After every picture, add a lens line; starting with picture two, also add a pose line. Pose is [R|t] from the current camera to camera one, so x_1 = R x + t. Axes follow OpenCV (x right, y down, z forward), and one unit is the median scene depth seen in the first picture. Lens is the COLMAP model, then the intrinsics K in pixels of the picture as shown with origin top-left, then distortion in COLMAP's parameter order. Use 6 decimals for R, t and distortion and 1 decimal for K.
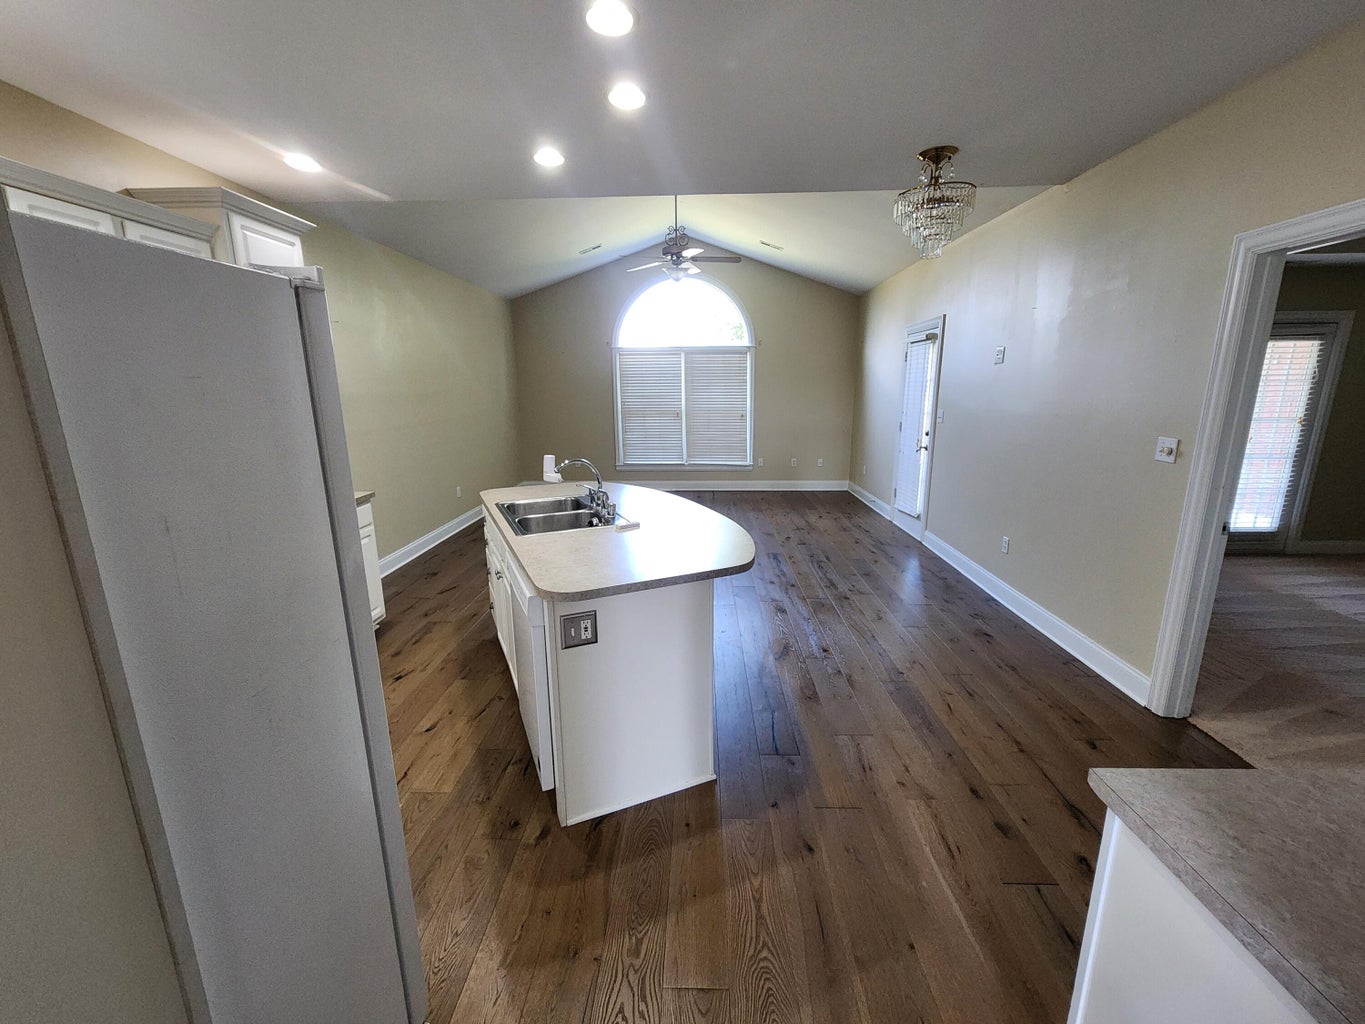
lens RADIAL K [[562.0, 0, 684.4], [0, 562.0, 514.0], [0, 0, 1]] dist [-0.002452, -0.000754]
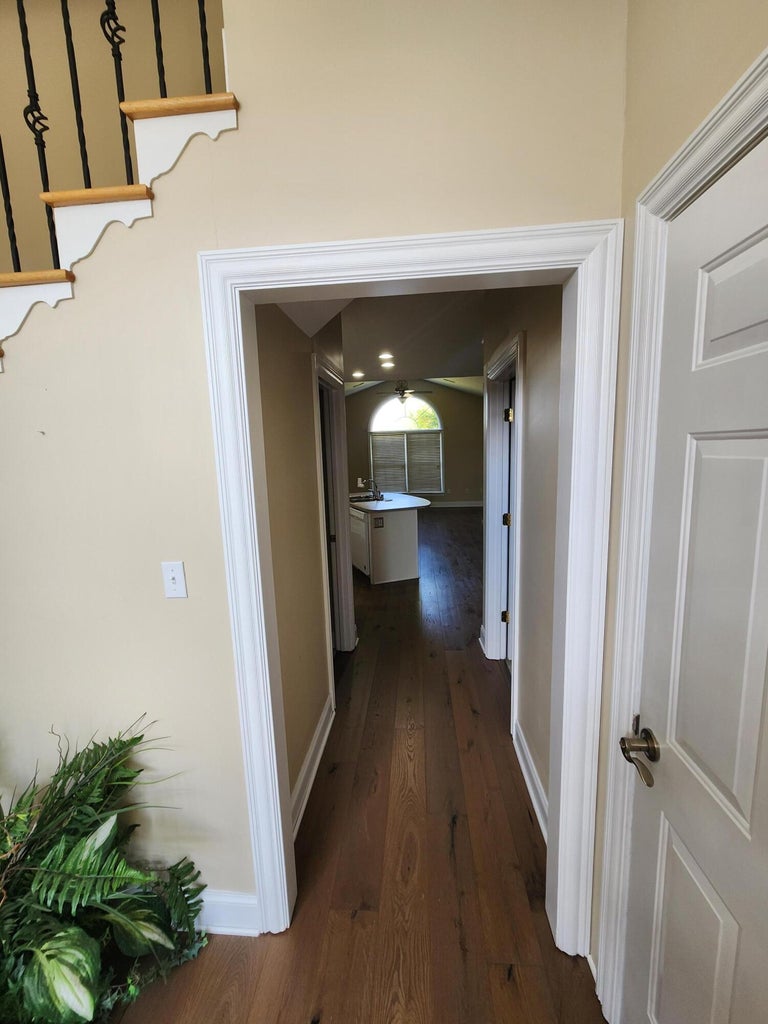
lens RADIAL K [[421.6, 0, 380.8], [0, 421.6, 513.6], [0, 0, 1]] dist [-0.002452, -0.000754]
pose [[0.998096, -0.014562, -0.059935, -0.003804], [0.010090, 0.997189, -0.074244, 0.084226], [0.060848, 0.073498, 0.995437, -0.395056]]
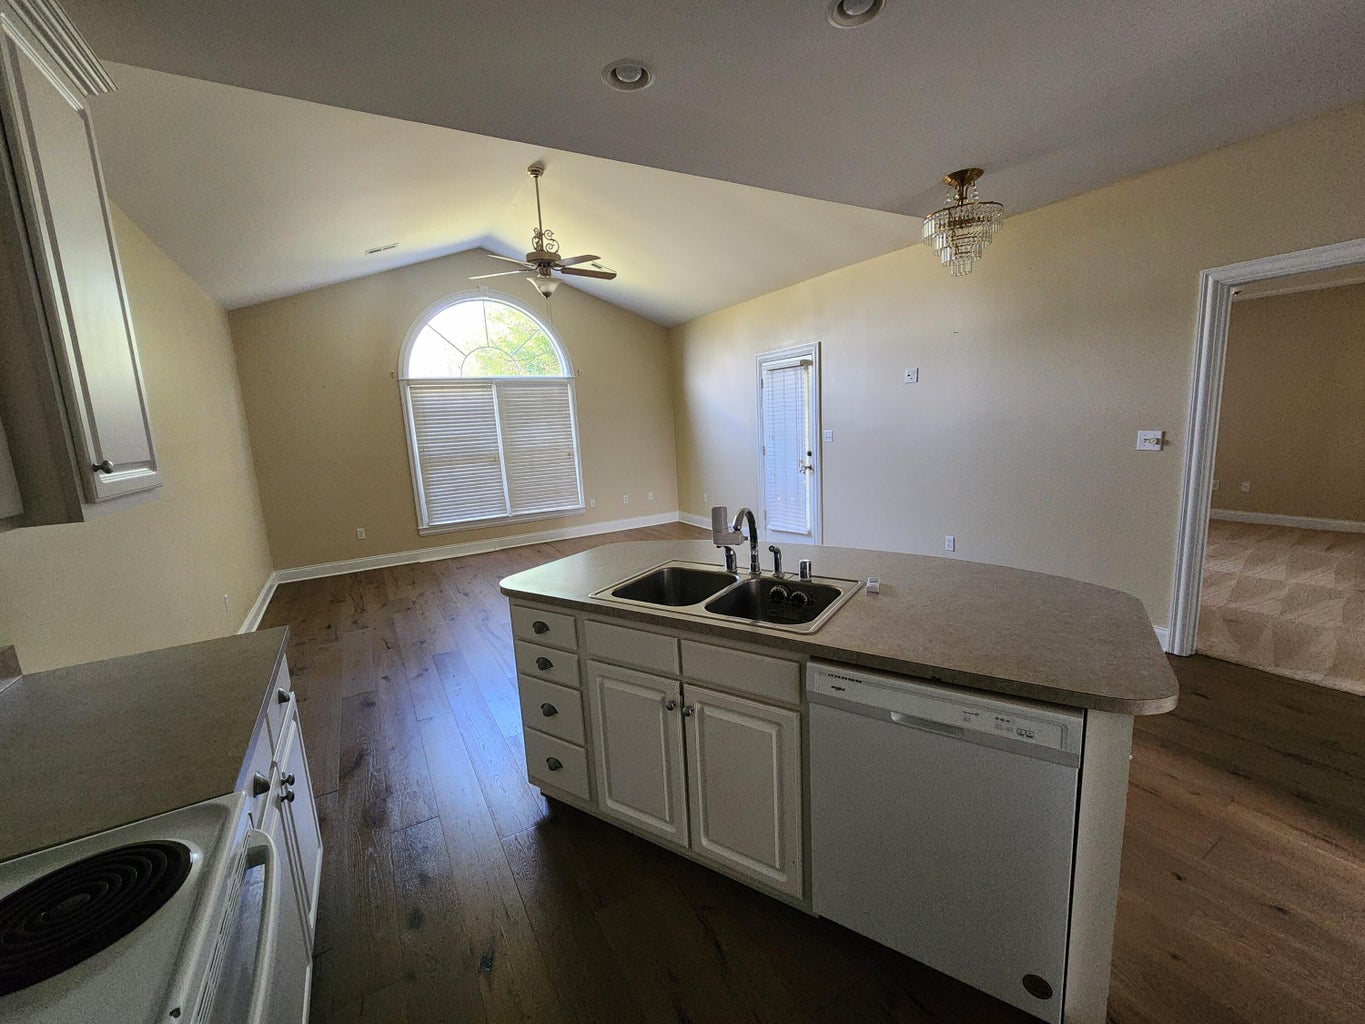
lens RADIAL K [[562.0, 0, 687.6], [0, 562.0, 512.8], [0, 0, 1]] dist [-0.002452, -0.000754]
pose [[0.845360, -0.124491, 0.519489, -0.218643], [0.162382, 0.986334, -0.027877, -0.029166], [-0.508920, 0.107921, 0.854022, 0.159052]]
